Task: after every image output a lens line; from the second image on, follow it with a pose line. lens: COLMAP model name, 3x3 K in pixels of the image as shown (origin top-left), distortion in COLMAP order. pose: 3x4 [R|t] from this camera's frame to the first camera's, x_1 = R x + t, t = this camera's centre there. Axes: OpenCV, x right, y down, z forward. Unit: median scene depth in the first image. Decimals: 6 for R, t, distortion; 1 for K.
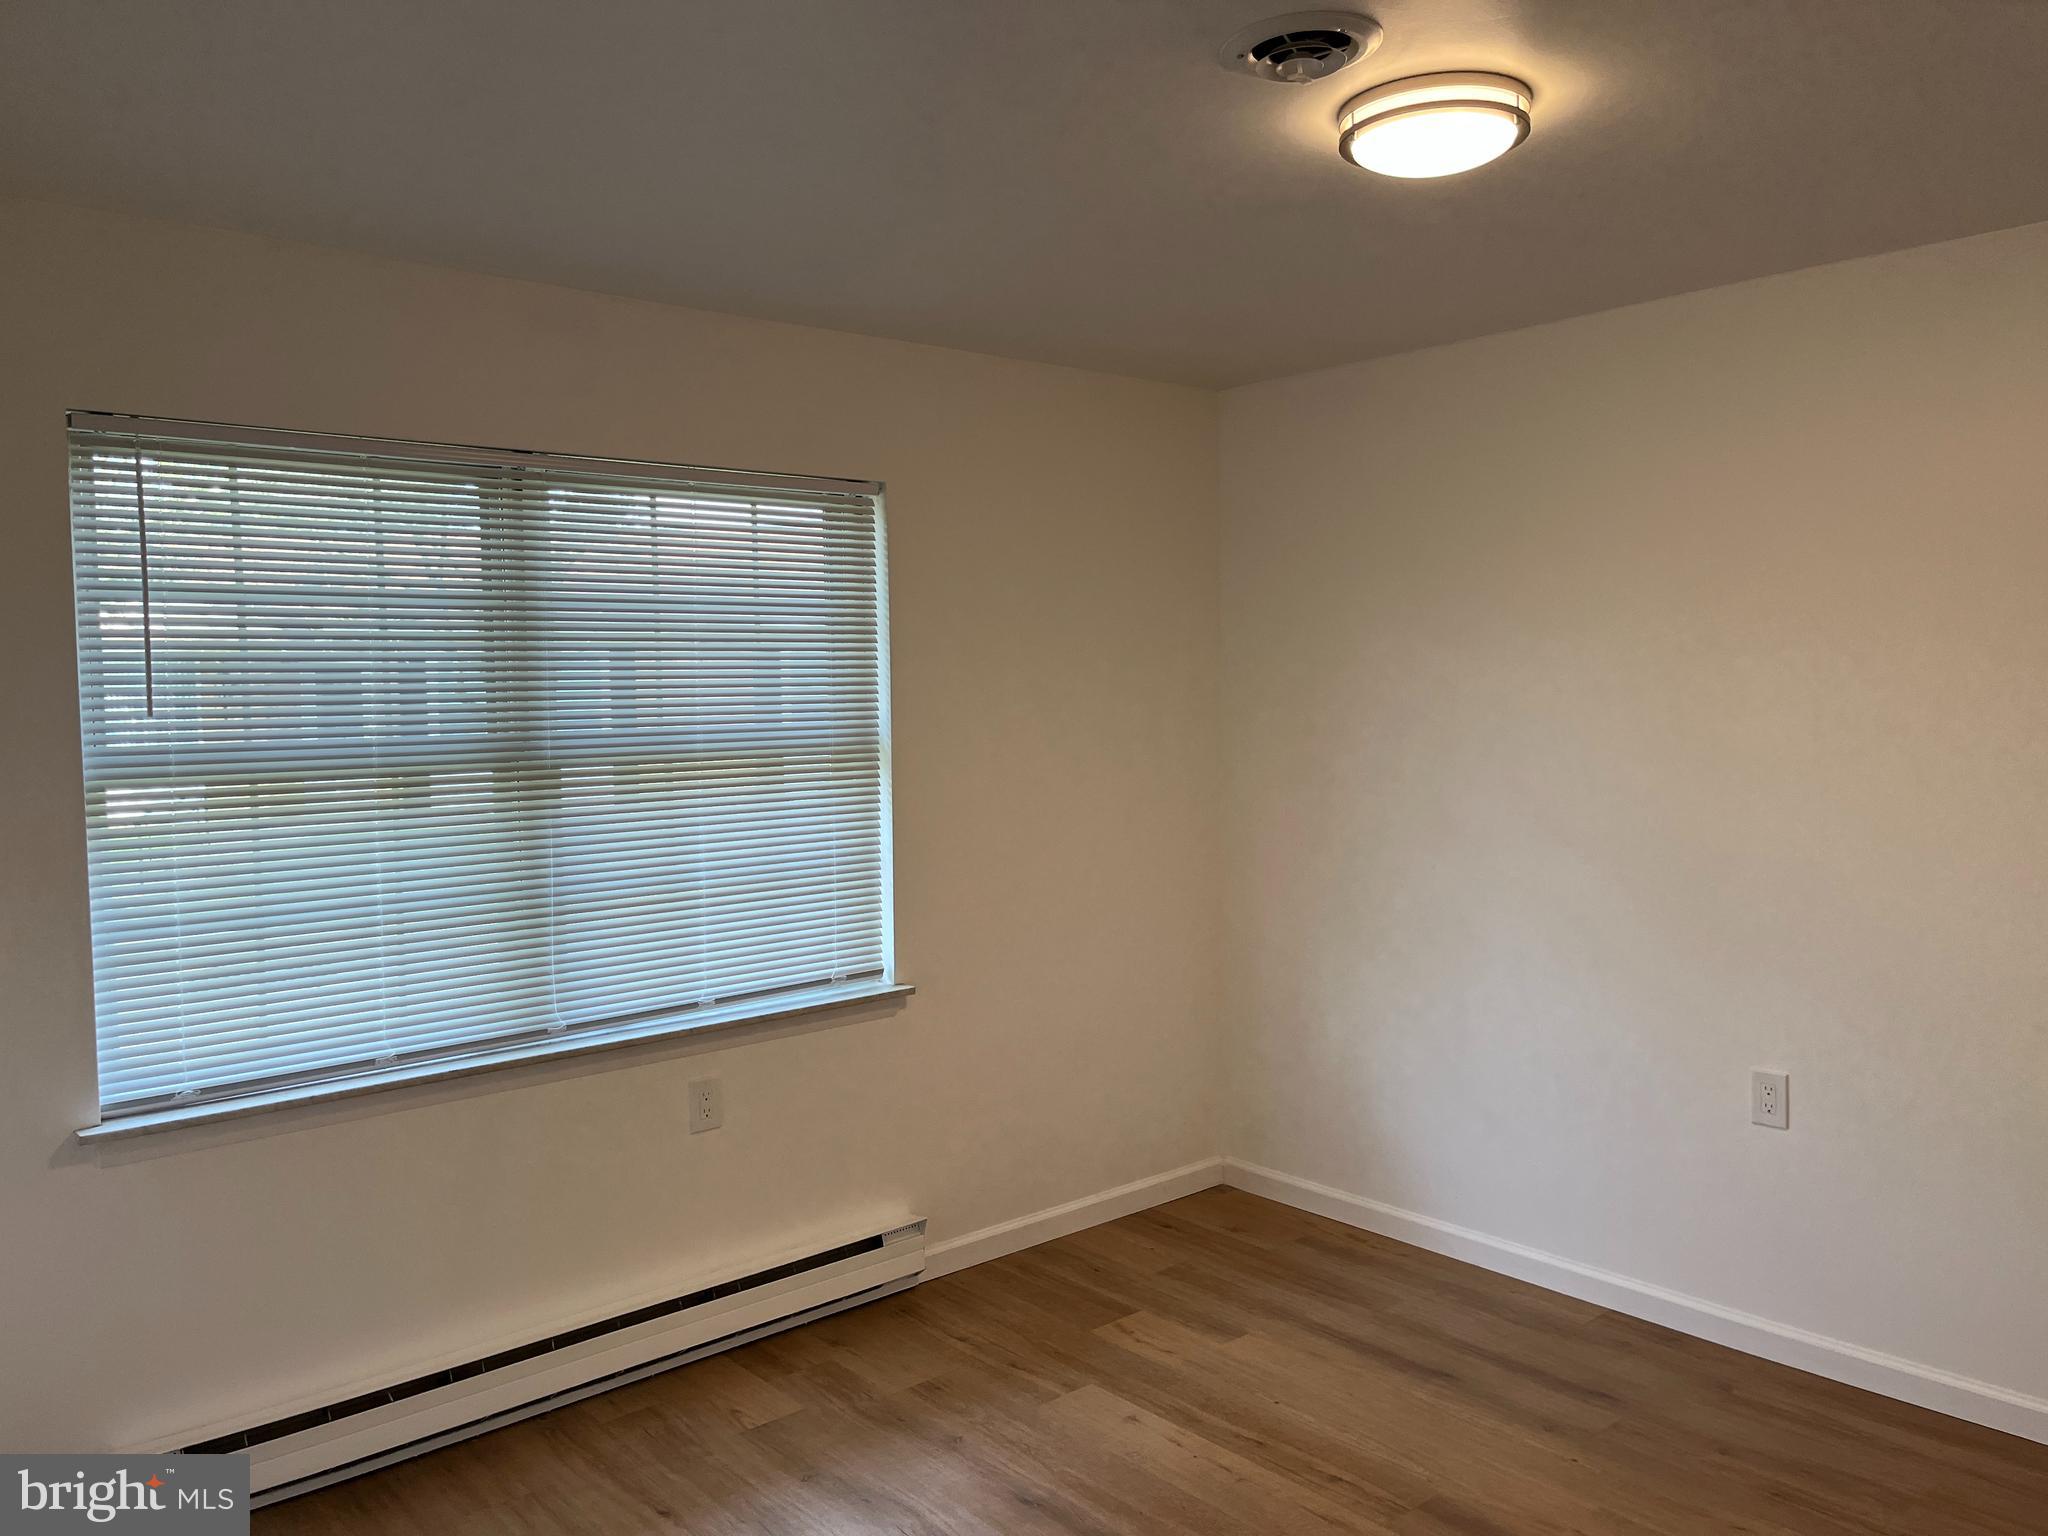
lens RADIAL K [[1539.3, 0, 1013.0], [0, 1539.3, 731.3], [0, 0, 1]] dist [0.003727, -0.056456]
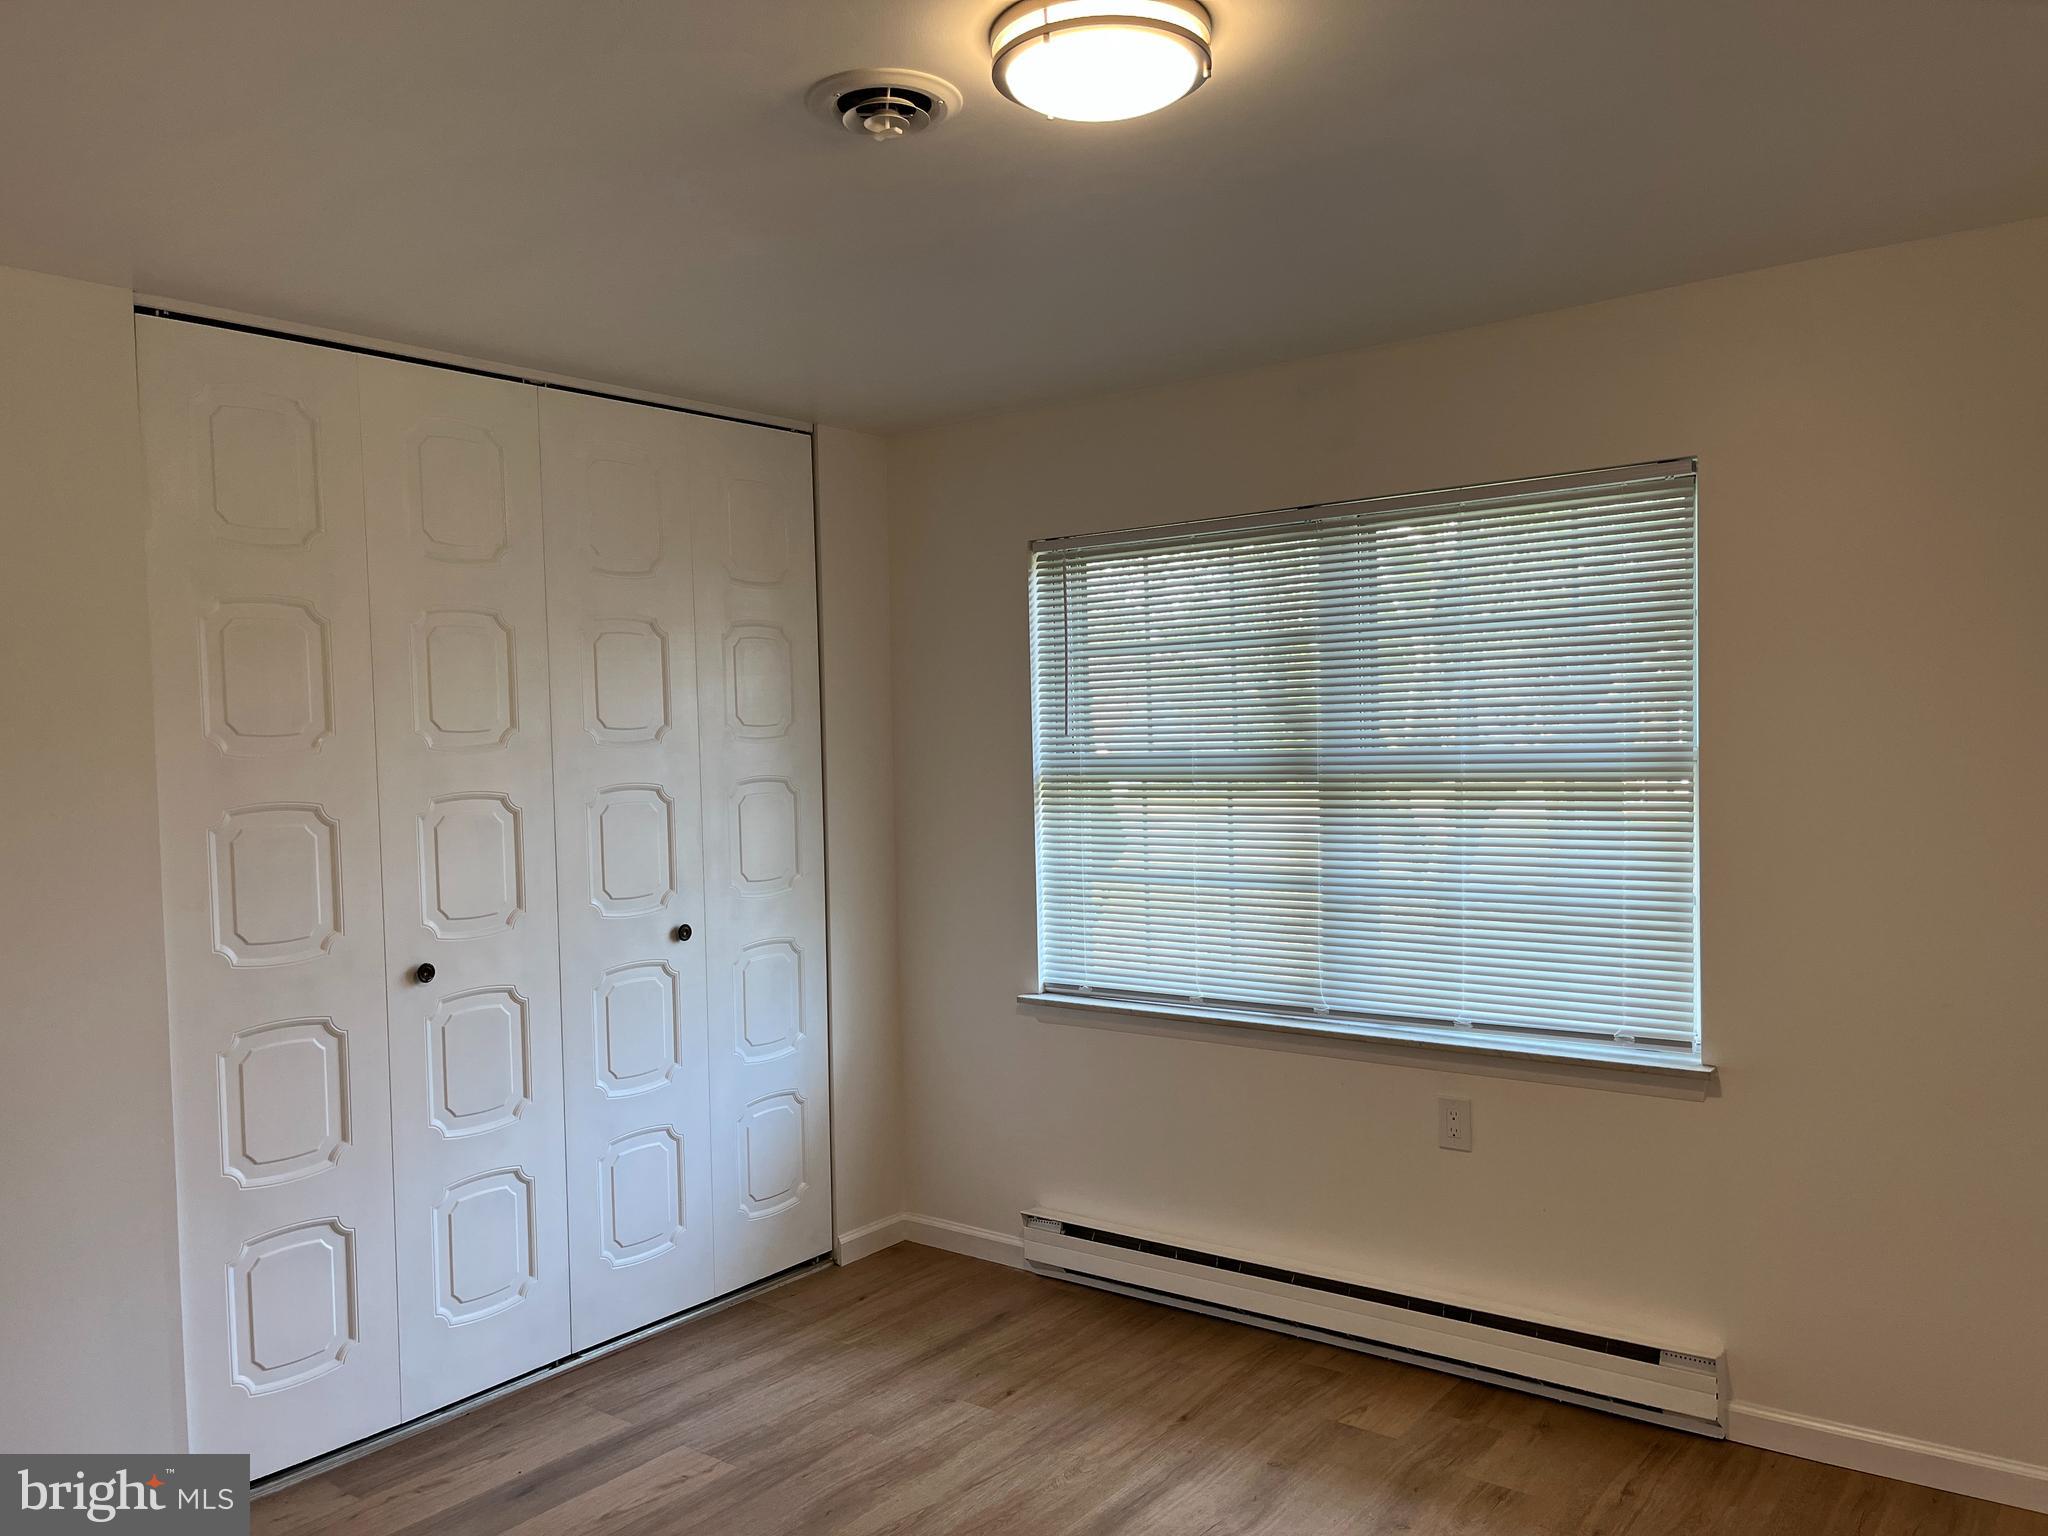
lens RADIAL K [[1539.3, 0, 1013.0], [0, 1539.3, 731.3], [0, 0, 1]] dist [0.003727, -0.056456]
pose [[0.166420, 0.009452, -0.986010, 0.790788], [-0.007801, 0.999935, 0.008269, -0.020708], [0.986024, 0.006316, 0.166483, 0.587266]]
